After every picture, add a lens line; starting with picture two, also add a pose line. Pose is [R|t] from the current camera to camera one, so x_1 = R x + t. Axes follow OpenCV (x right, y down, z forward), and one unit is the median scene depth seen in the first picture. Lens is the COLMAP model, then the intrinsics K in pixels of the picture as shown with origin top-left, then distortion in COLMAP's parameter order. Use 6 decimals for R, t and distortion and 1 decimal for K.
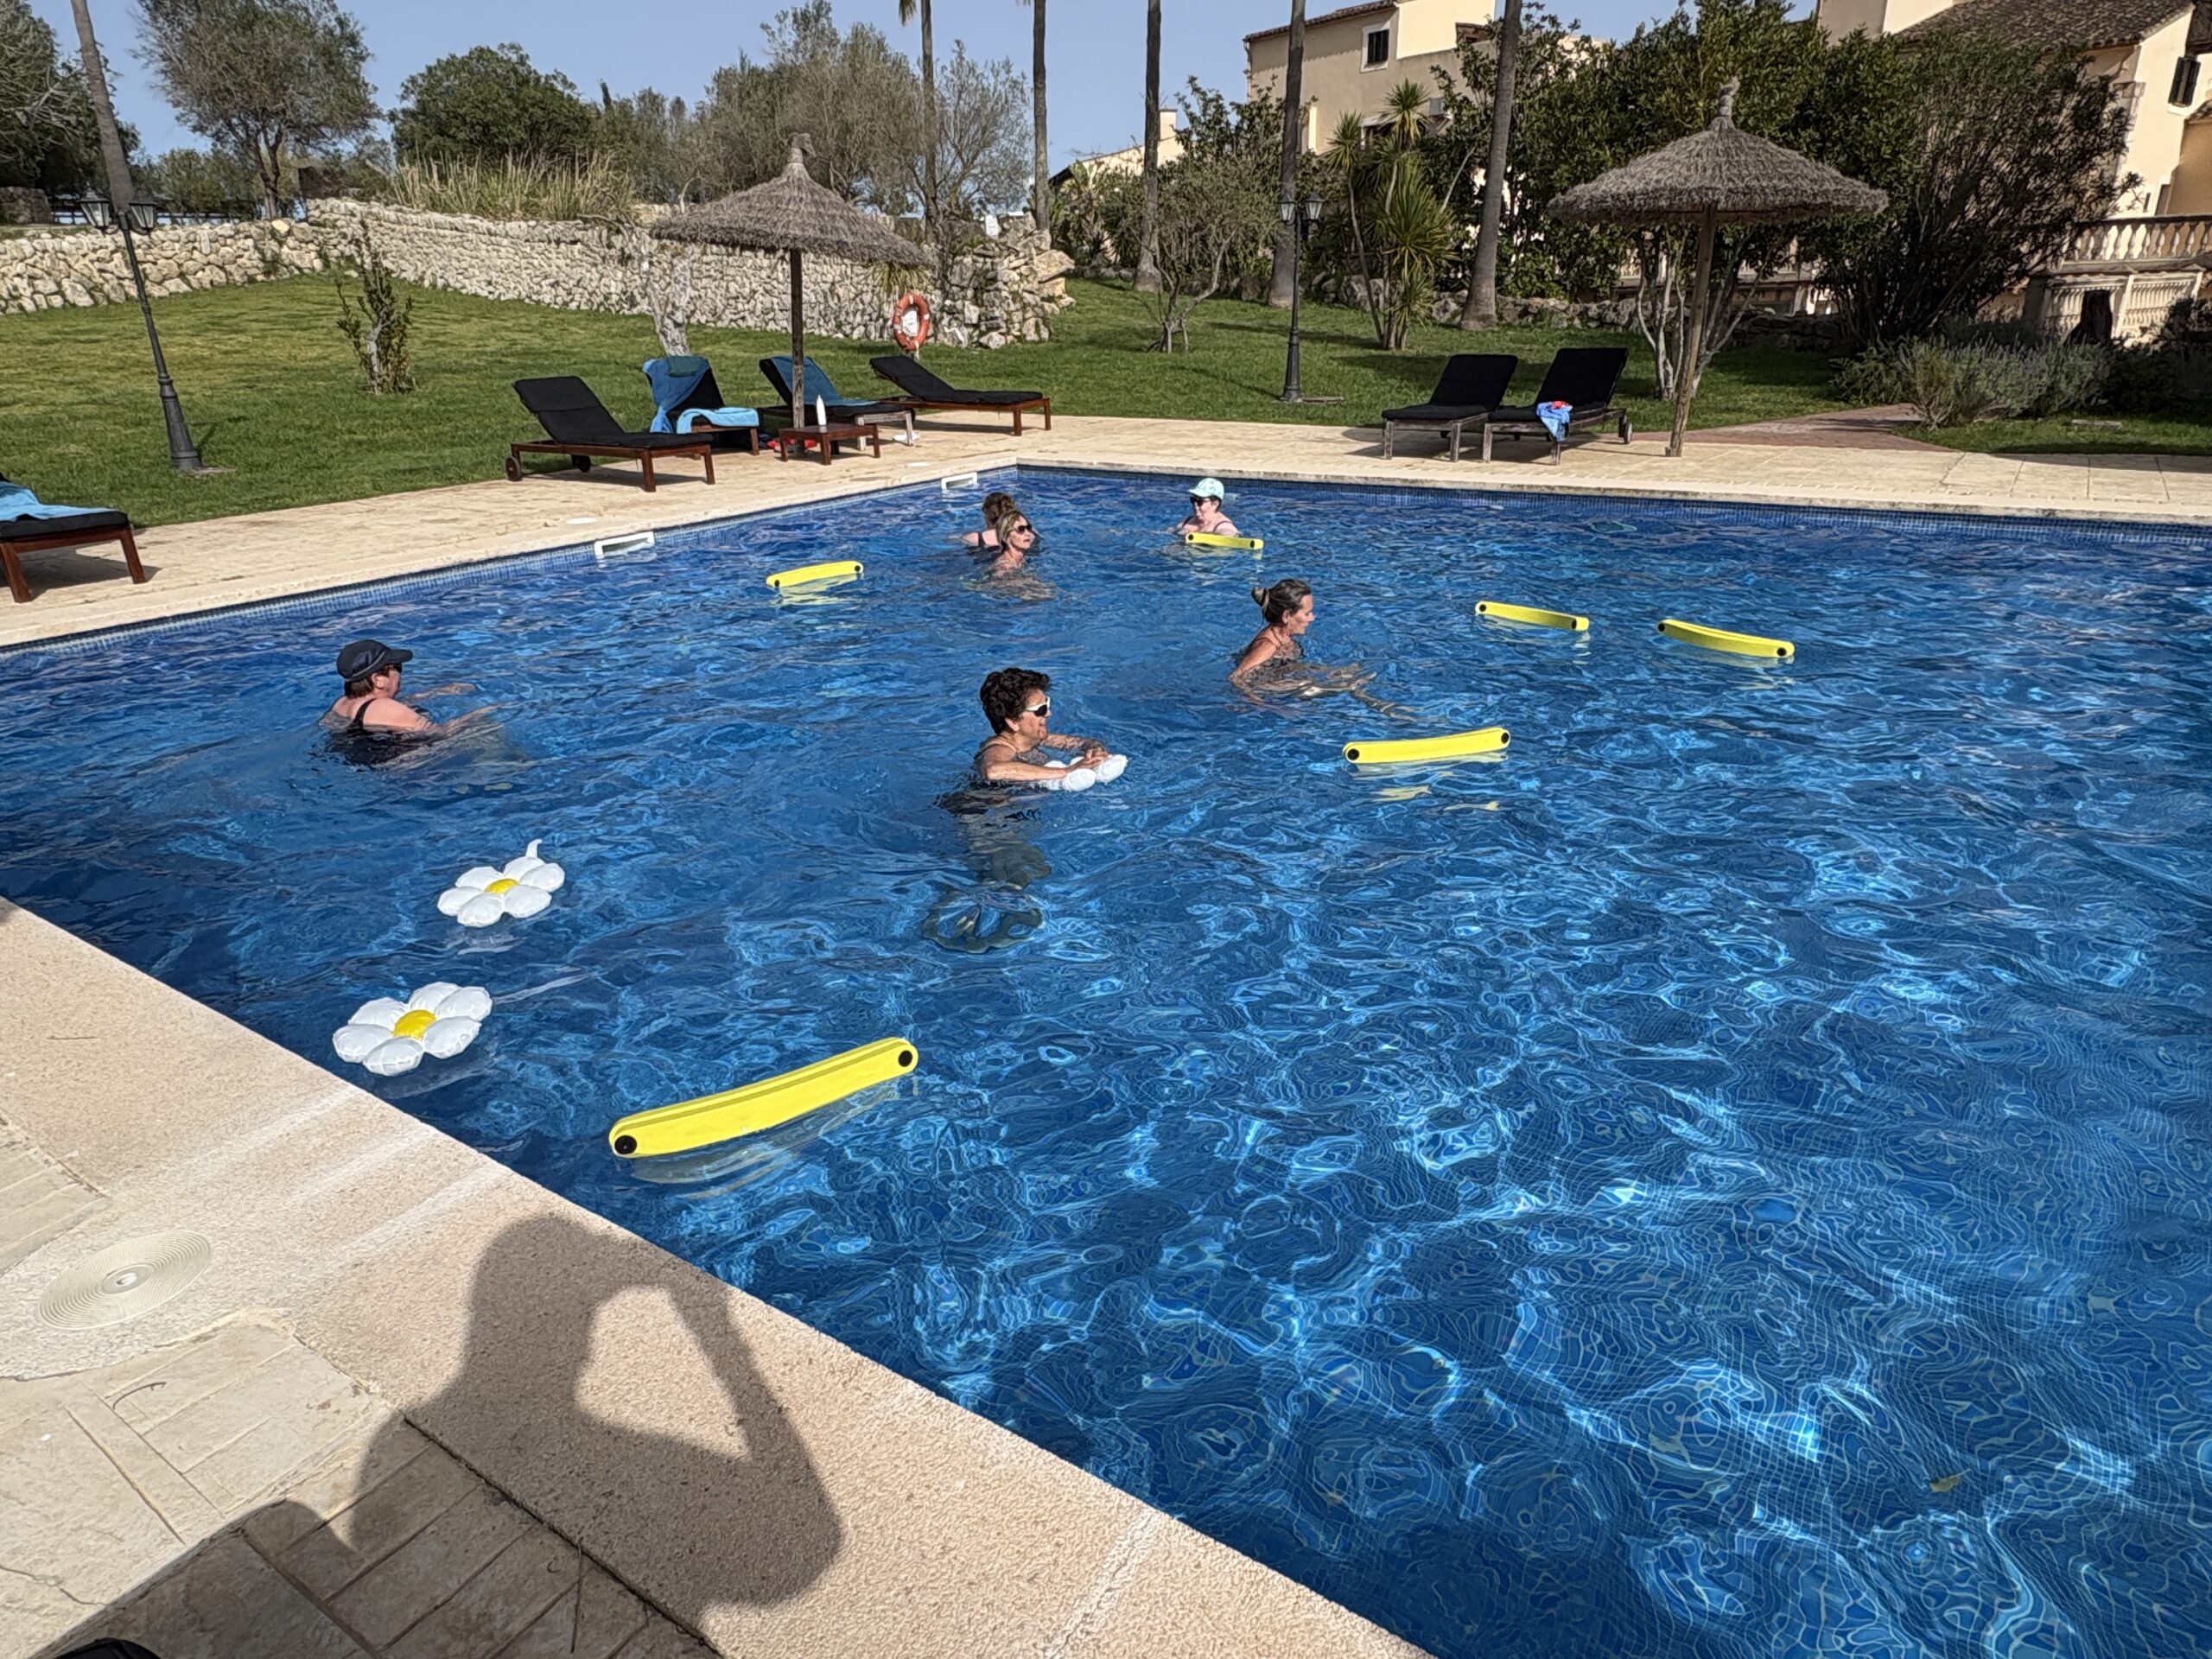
lens RADIAL K [[1376.4, 0, 1089.5], [0, 1376.4, 834.7], [0, 0, 1]] dist [-0.008000, 0.005639]
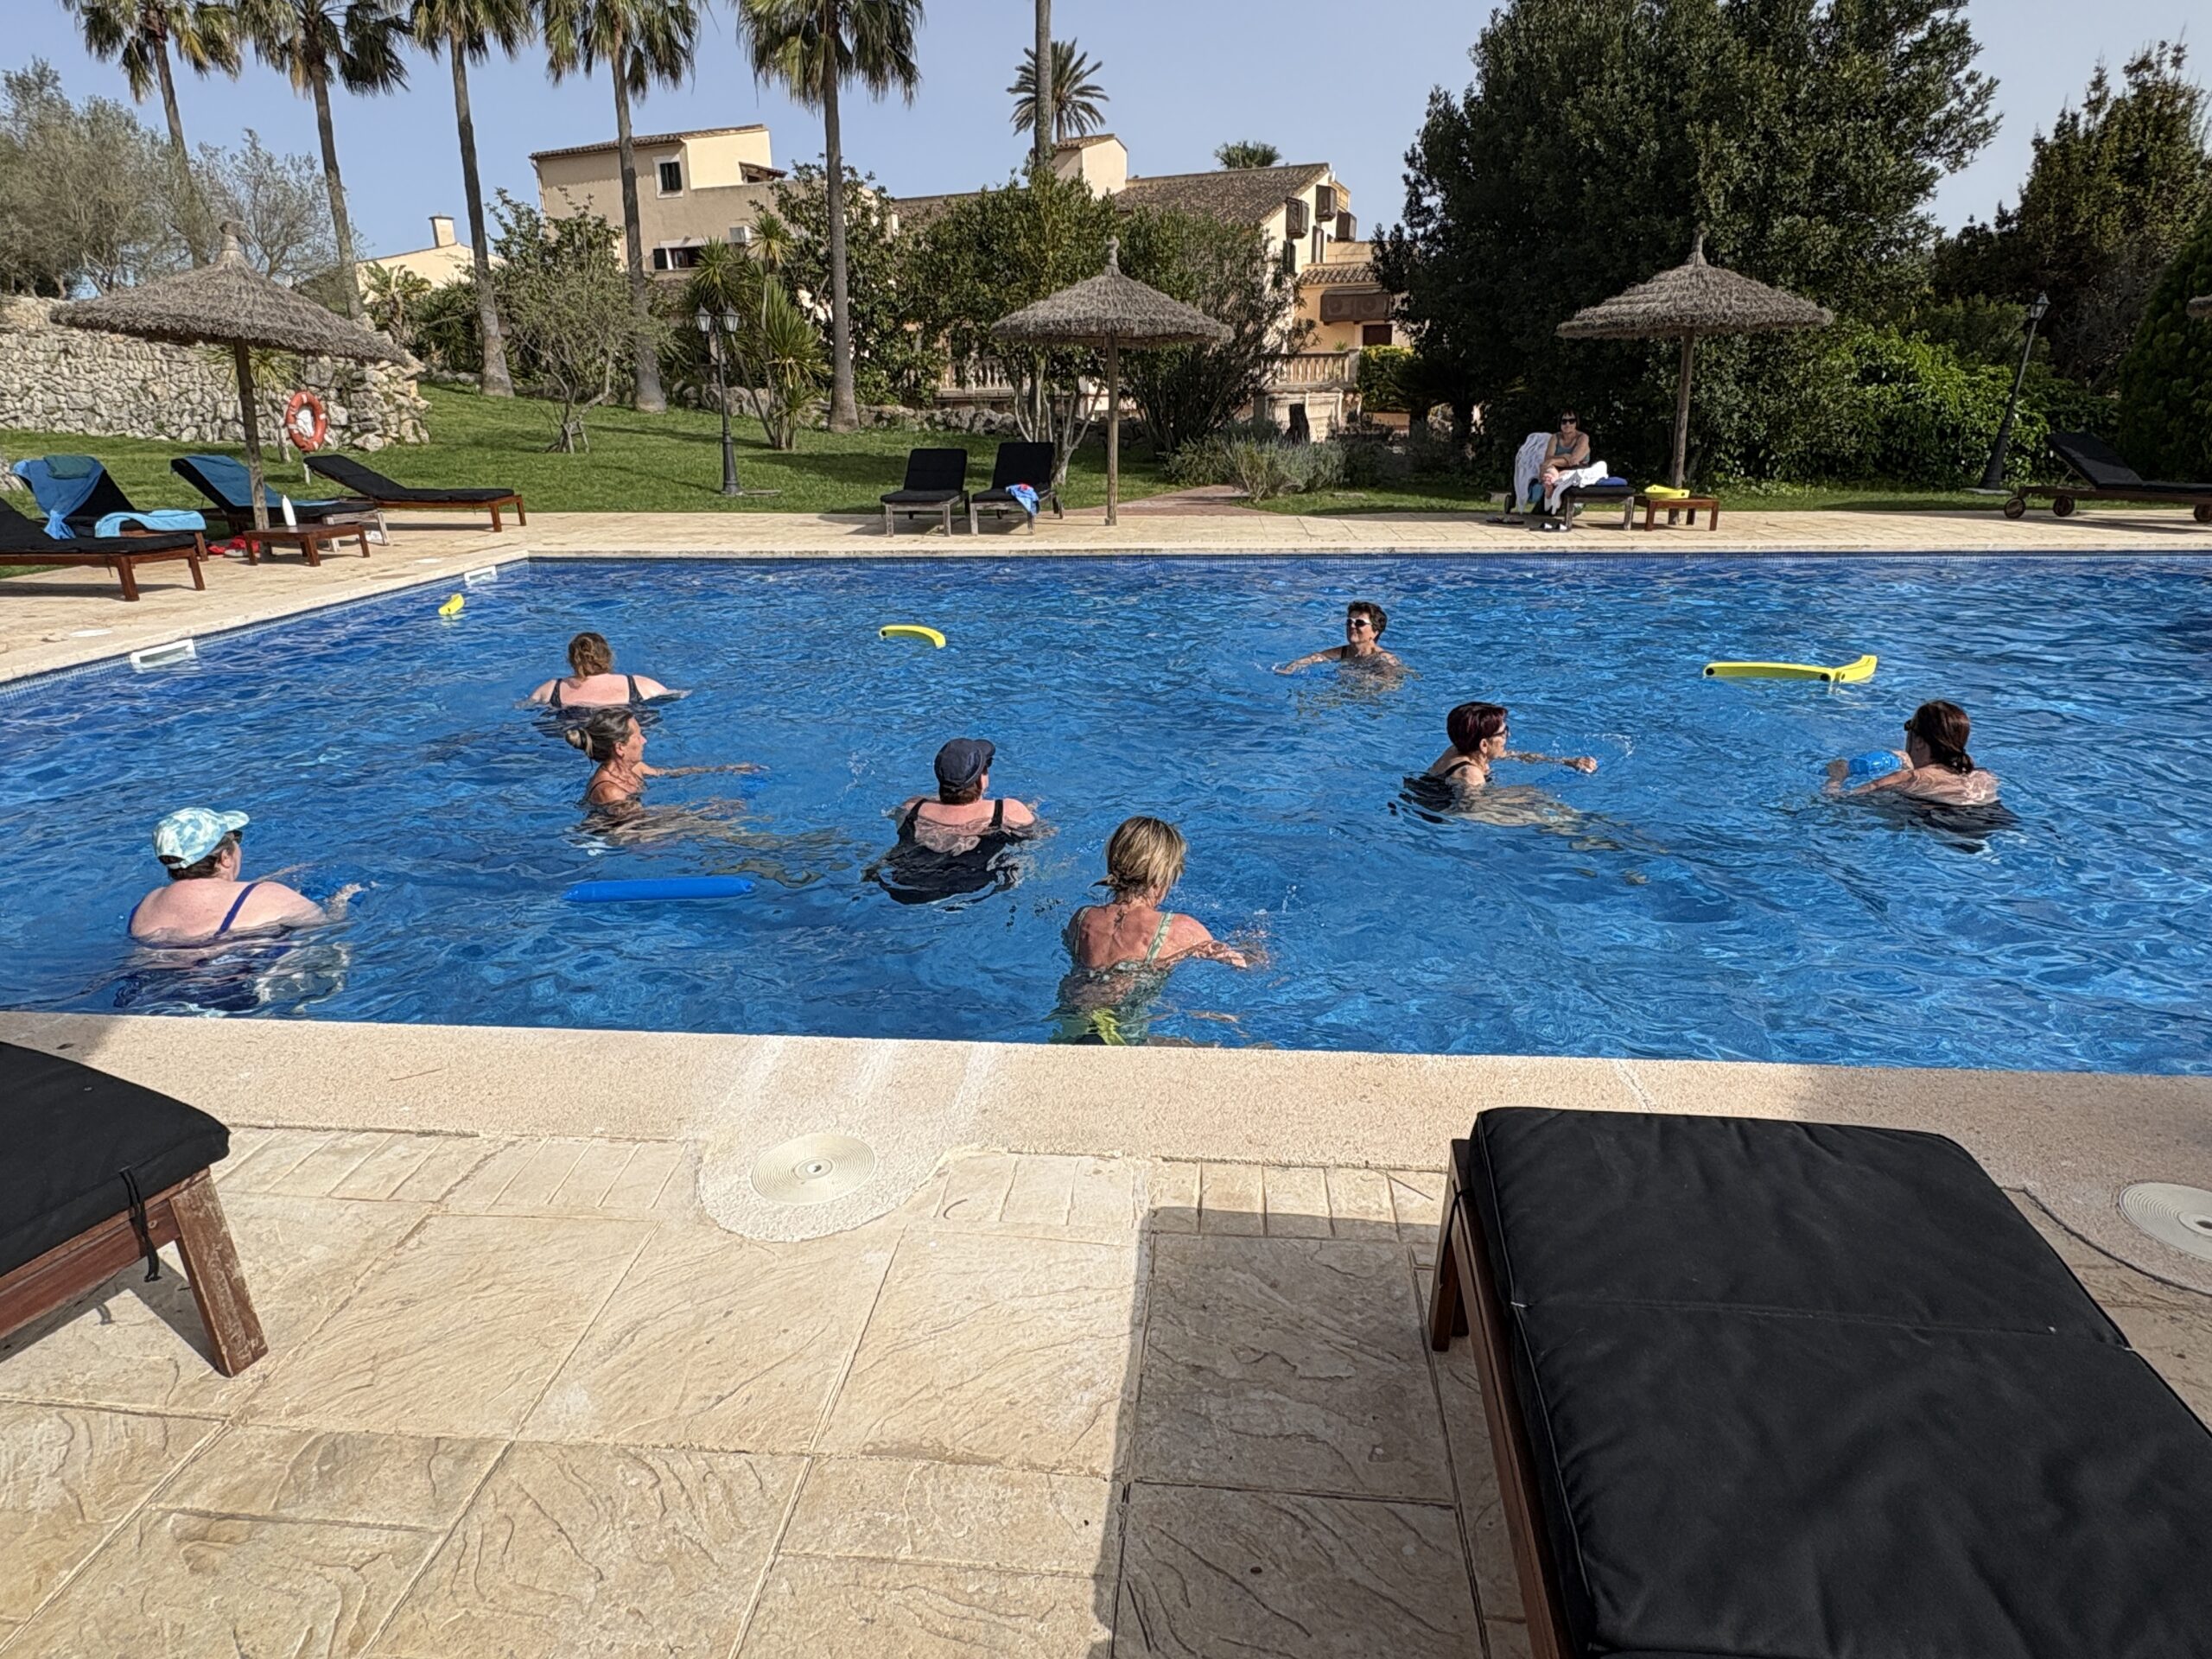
lens RADIAL K [[1291.6, 0, 1111.5], [0, 1291.6, 830.7], [0, 0, 1]] dist [0.002394, -0.001433]
pose [[0.867390, -0.145276, 0.475951, -0.089226], [0.172092, 0.984996, -0.012974, 0.008430], [-0.466925, 0.093160, 0.879376, -0.010248]]
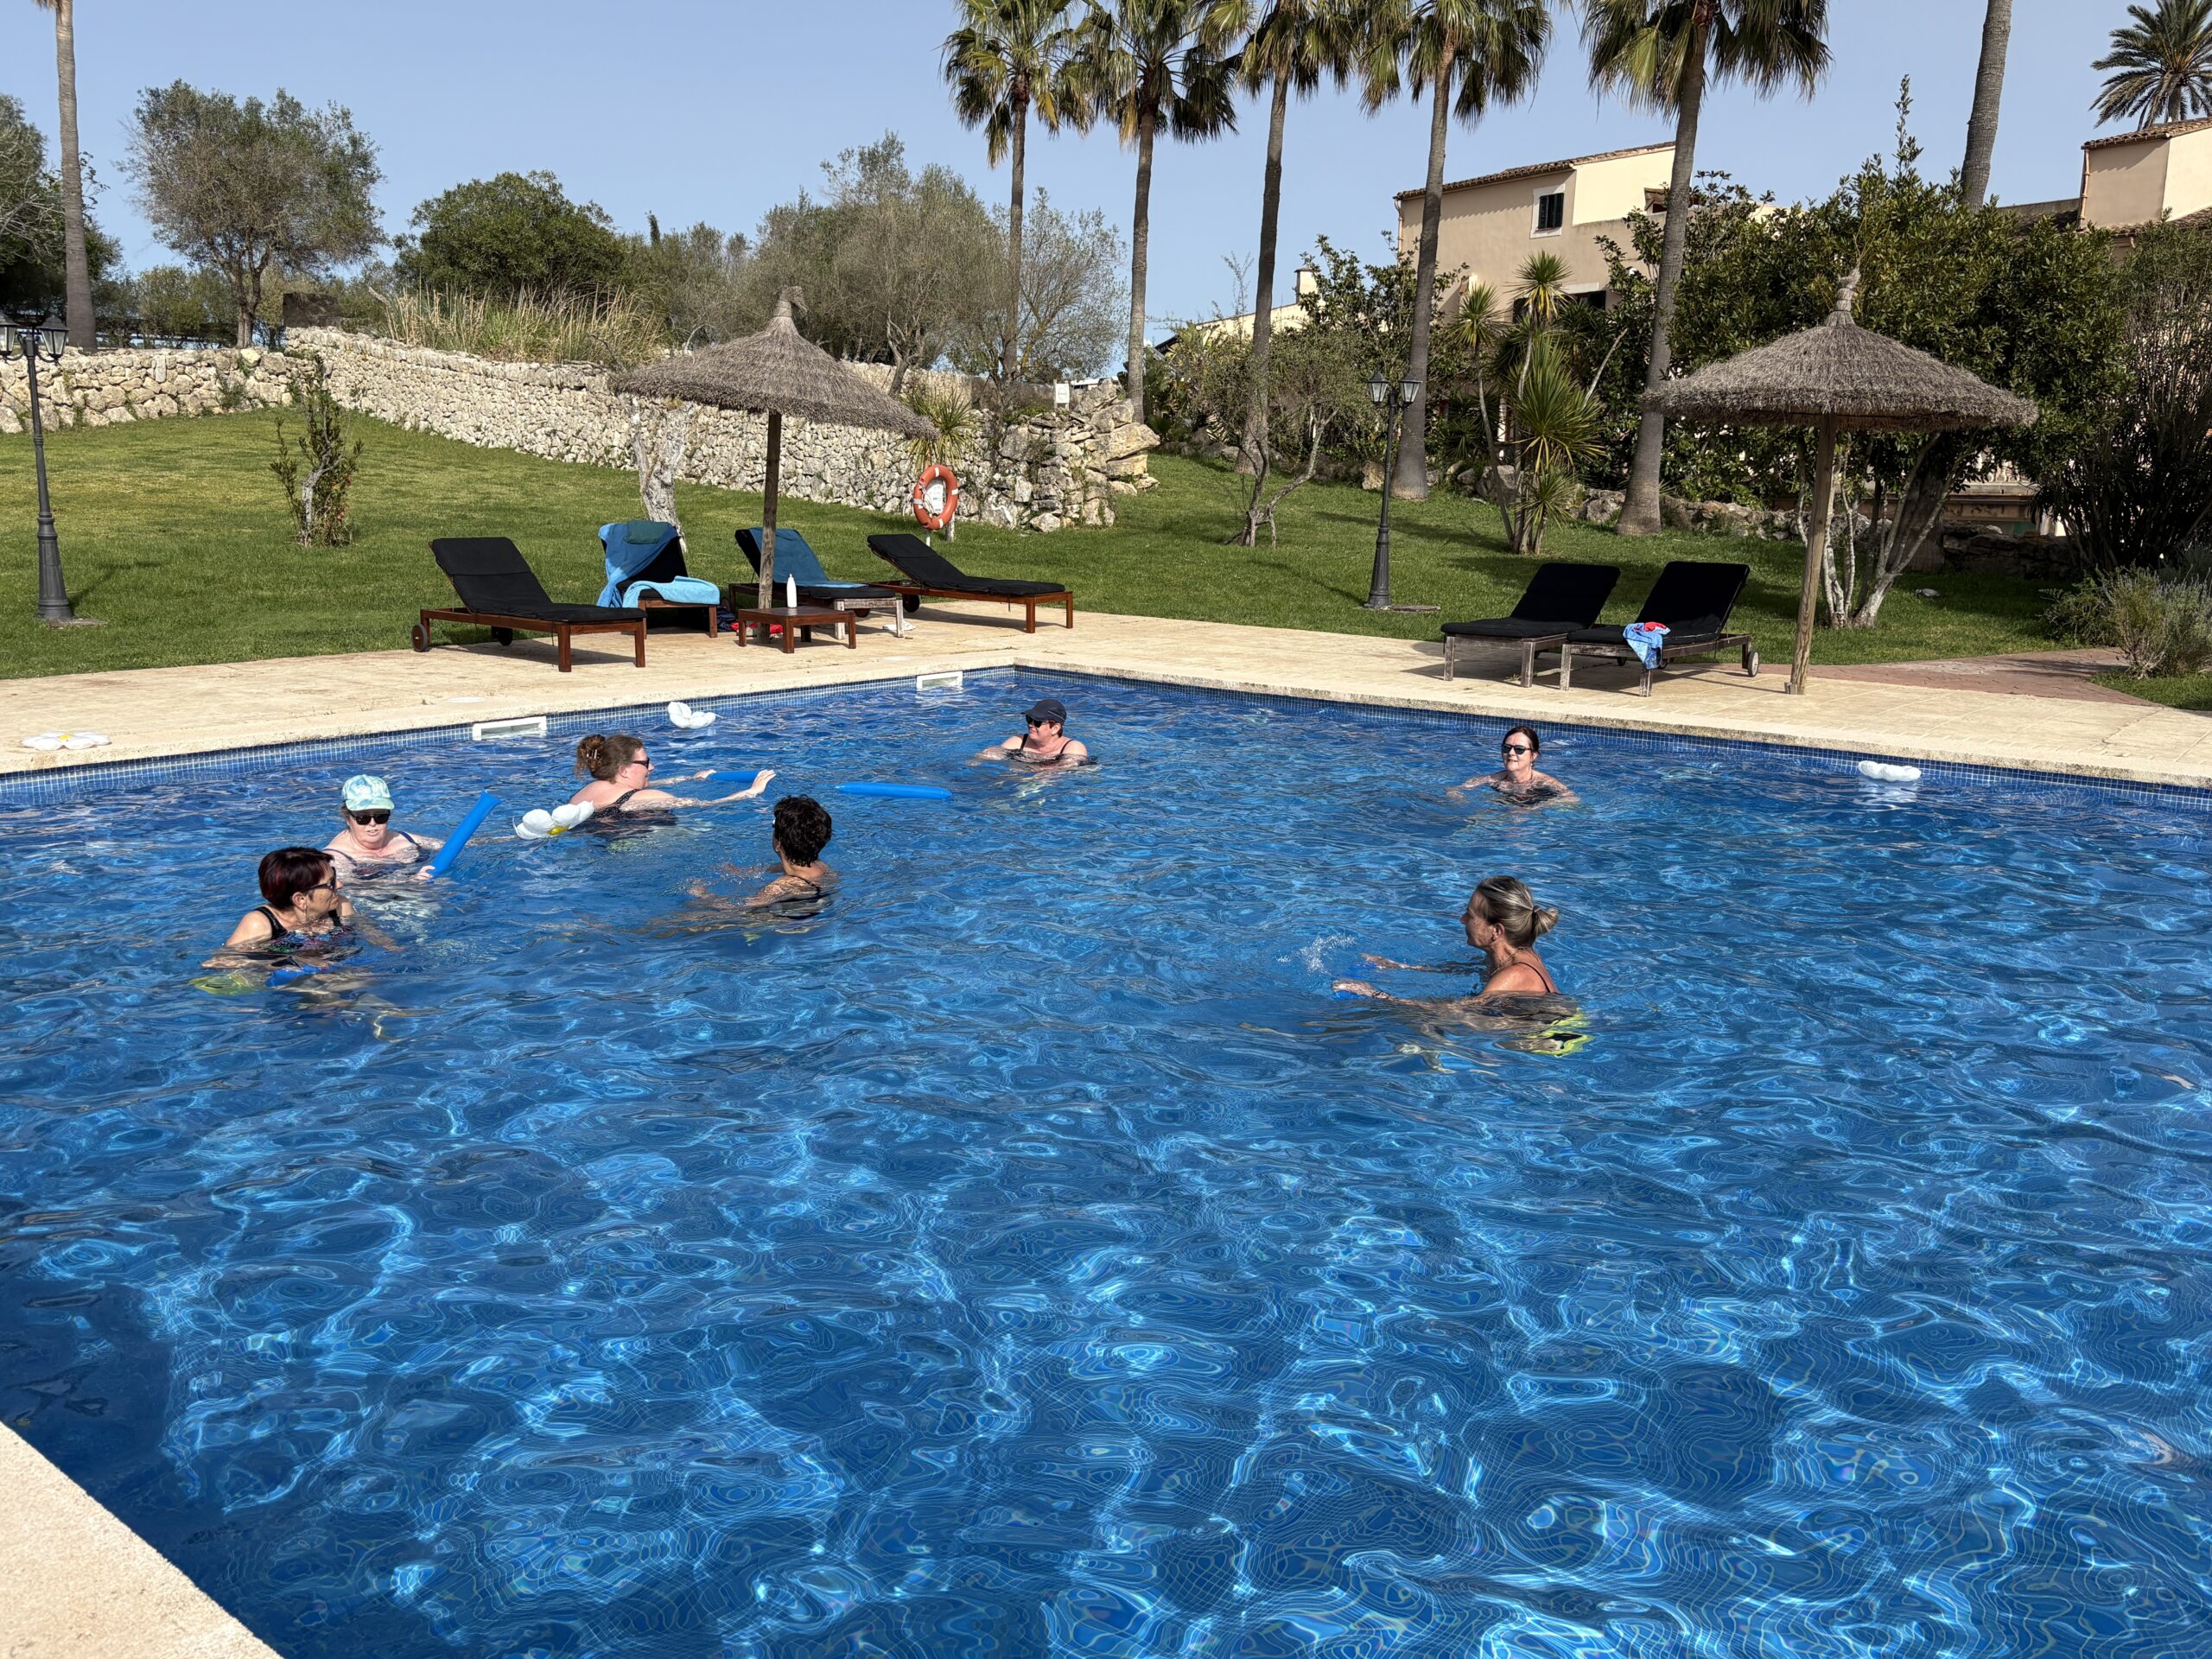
lens RADIAL K [[1753.2, 0, 1116.7], [0, 1753.2, 809.5], [0, 0, 1]] dist [0.026378, -0.037410]
pose [[0.997059, 0.055211, -0.053148, 0.039494], [-0.063988, 0.981416, -0.180909, 0.004243], [0.042172, 0.183778, 0.982063, -0.018062]]
